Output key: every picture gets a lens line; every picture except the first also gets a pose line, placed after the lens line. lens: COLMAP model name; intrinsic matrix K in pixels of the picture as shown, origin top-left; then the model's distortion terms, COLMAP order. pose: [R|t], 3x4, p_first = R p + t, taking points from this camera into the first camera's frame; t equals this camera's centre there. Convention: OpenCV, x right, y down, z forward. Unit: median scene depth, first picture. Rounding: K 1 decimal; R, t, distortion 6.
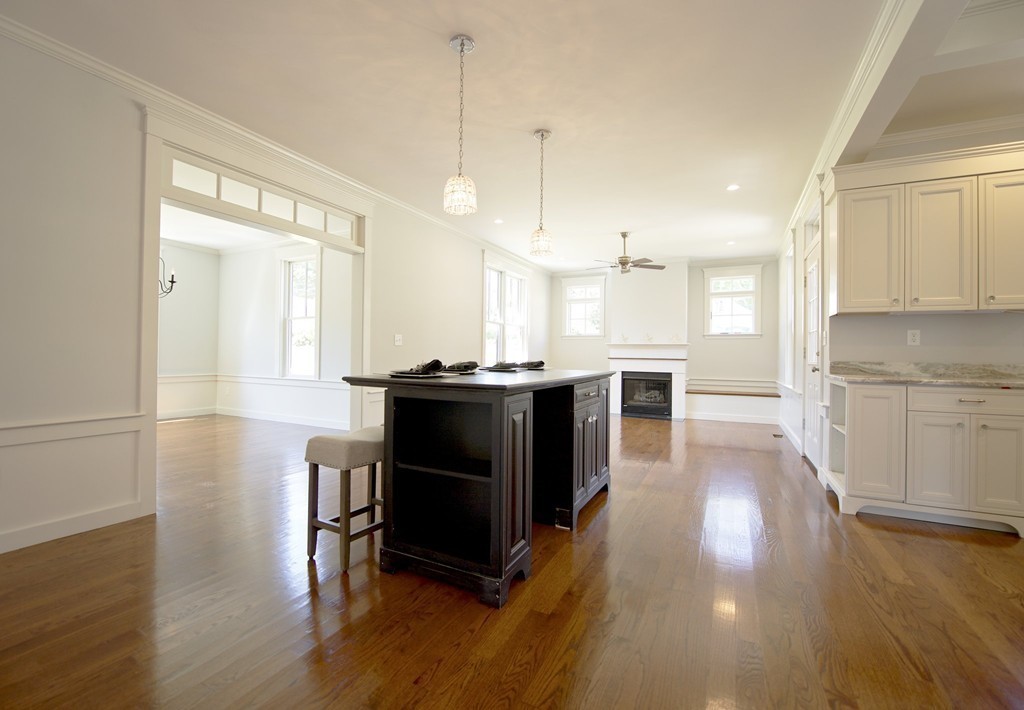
lens RADIAL K [[444.3, 0, 489.9], [0, 444.3, 351.6], [0, 0, 1]] dist [-0.020742, -0.000873]
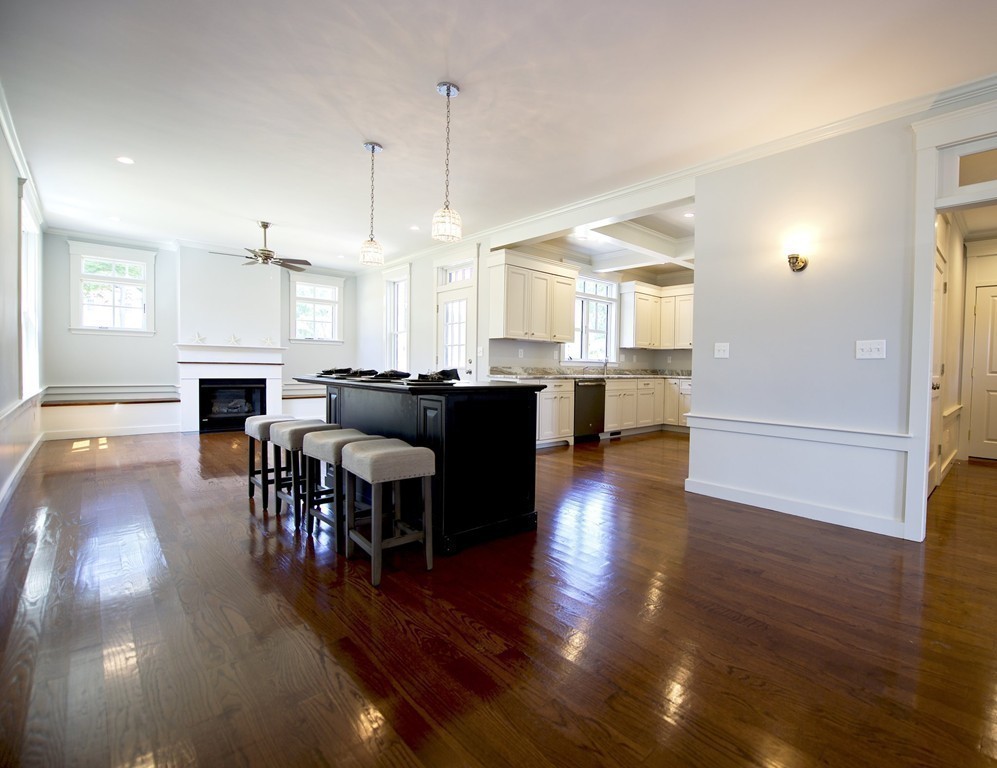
lens RADIAL K [[463.7, 0, 589.4], [0, 463.7, 381.3], [0, 0, 1]] dist [-0.016590, -0.002103]
pose [[0.247392, -0.037571, 0.968187, -0.390830], [-0.021472, 0.998790, 0.044245, -0.003558], [-0.968677, -0.031735, 0.246286, 0.114265]]
